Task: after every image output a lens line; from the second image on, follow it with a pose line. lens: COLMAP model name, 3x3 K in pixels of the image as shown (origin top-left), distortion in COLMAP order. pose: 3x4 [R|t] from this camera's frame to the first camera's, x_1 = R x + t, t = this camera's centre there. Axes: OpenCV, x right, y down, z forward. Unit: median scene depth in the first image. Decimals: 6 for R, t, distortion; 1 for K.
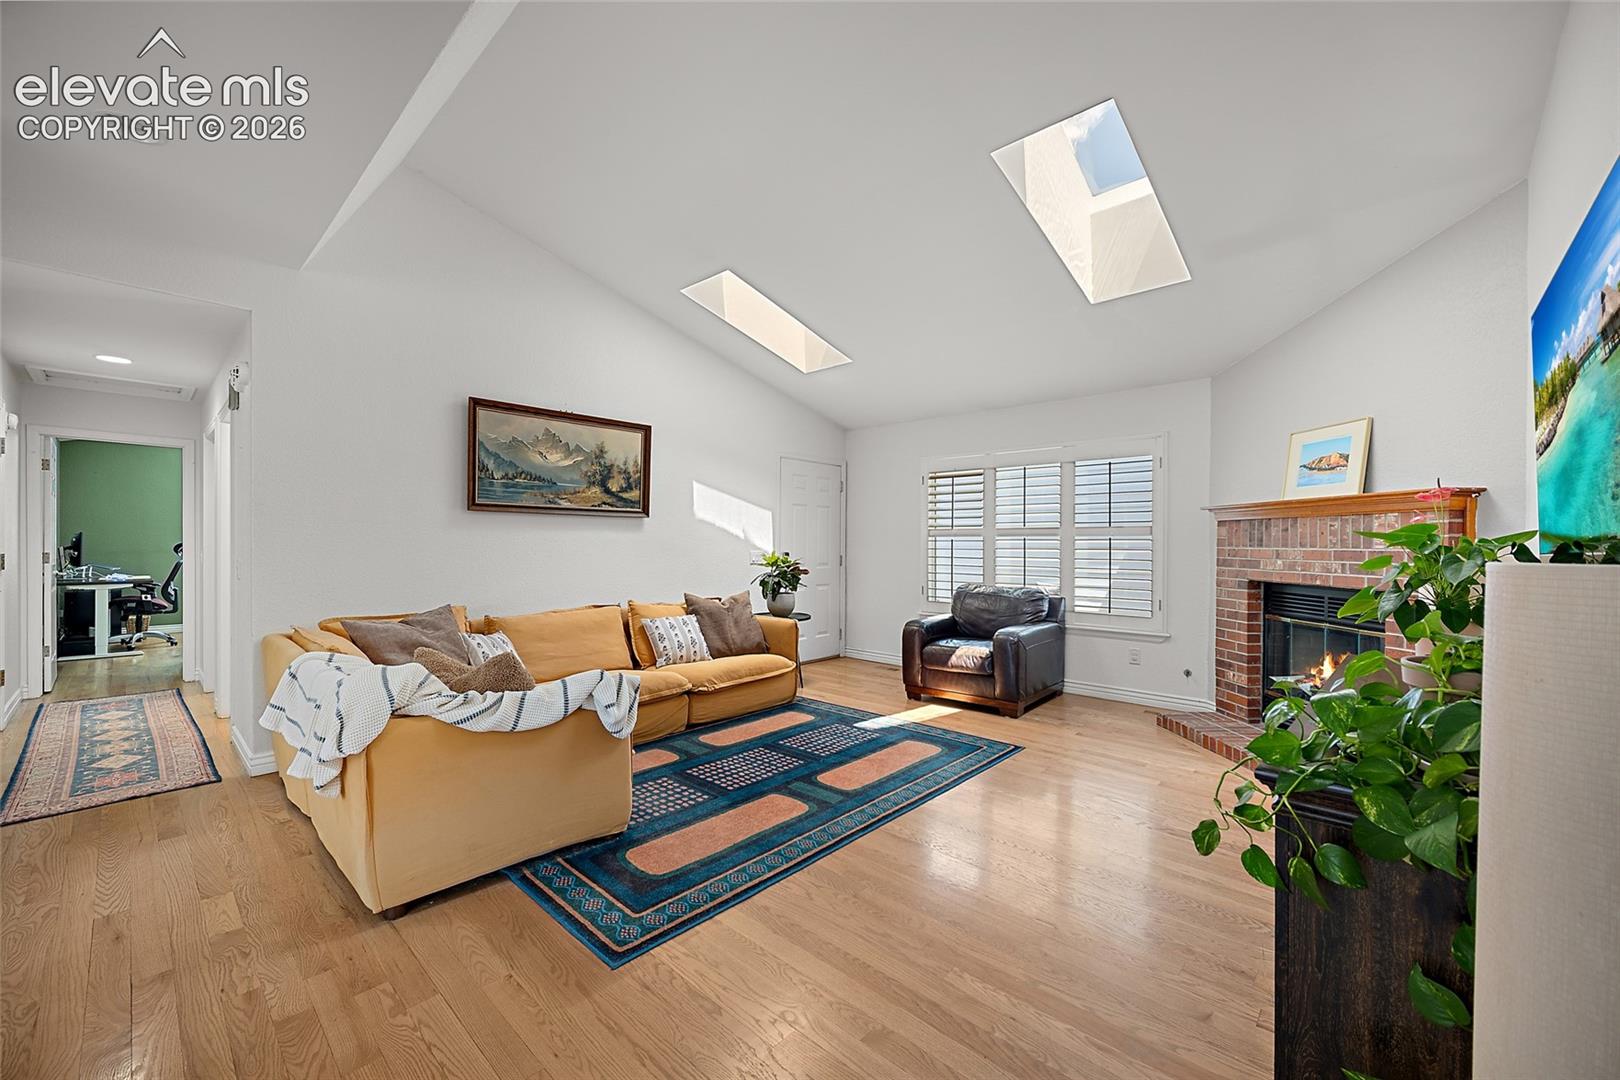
lens RADIAL K [[637.2, 0, 800.6], [0, 637.2, 545.2], [0, 0, 1]] dist [-0.002888, -0.000111]
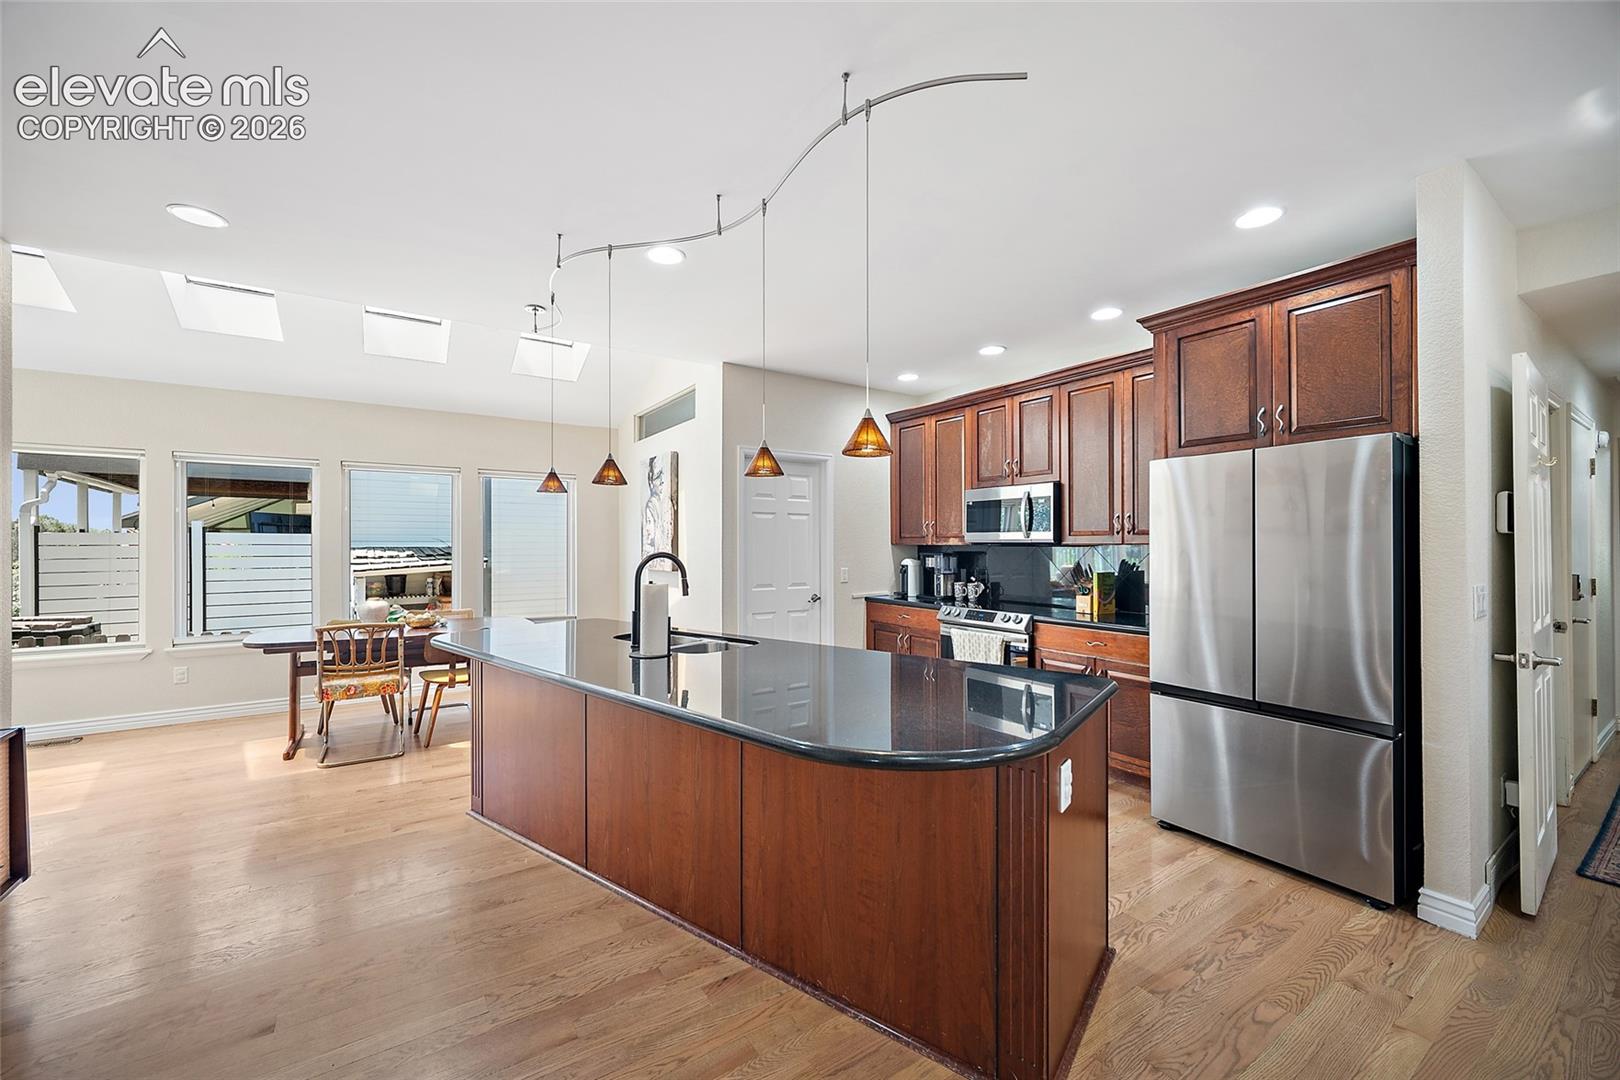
lens RADIAL K [[637.2, 0, 803.2], [0, 637.2, 540.5], [0, 0, 1]] dist [-0.002888, -0.000111]
pose [[-0.228971, -0.010219, -0.973380, -0.055137], [-0.000768, 0.999946, -0.010318, -0.035926], [0.973433, -0.001615, -0.228967, 0.059372]]
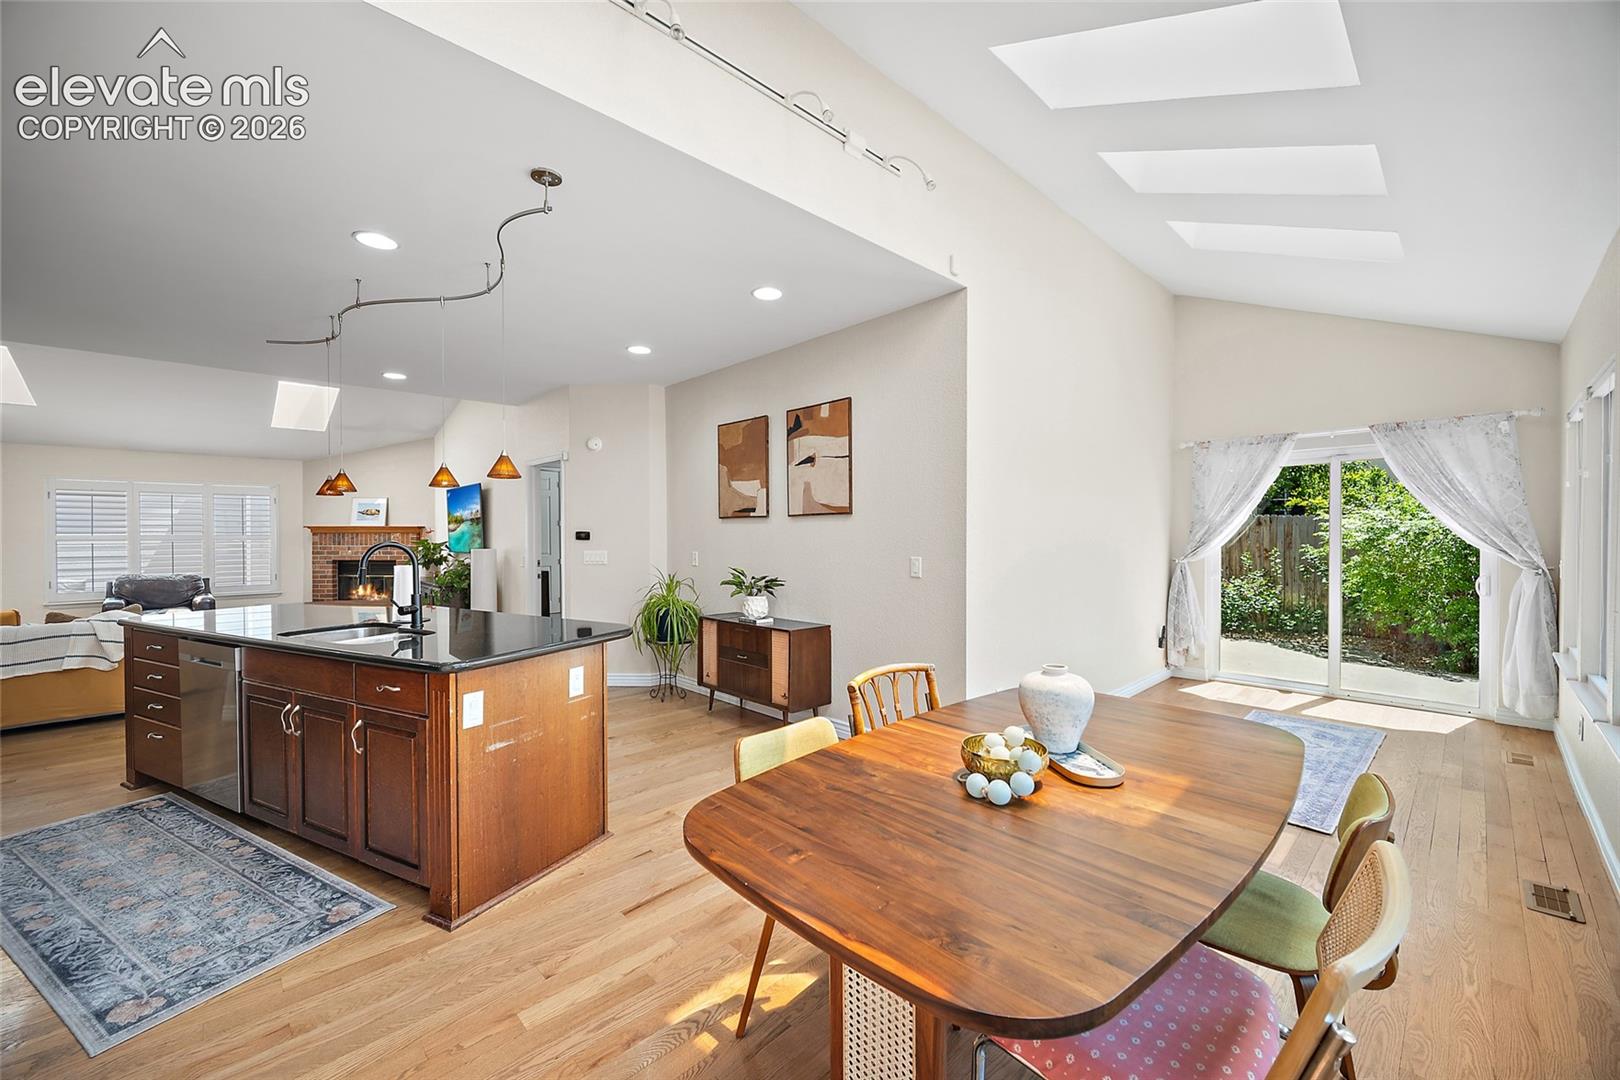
lens RADIAL K [[637.2, 0, 814.2], [0, 637.2, 546.0], [0, 0, 1]] dist [-0.002888, -0.000111]
pose [[0.052229, -0.017634, 0.998479, -1.509132], [0.006357, 0.999830, 0.017325, -0.024339], [-0.998615, 0.005443, 0.052332, -0.844203]]
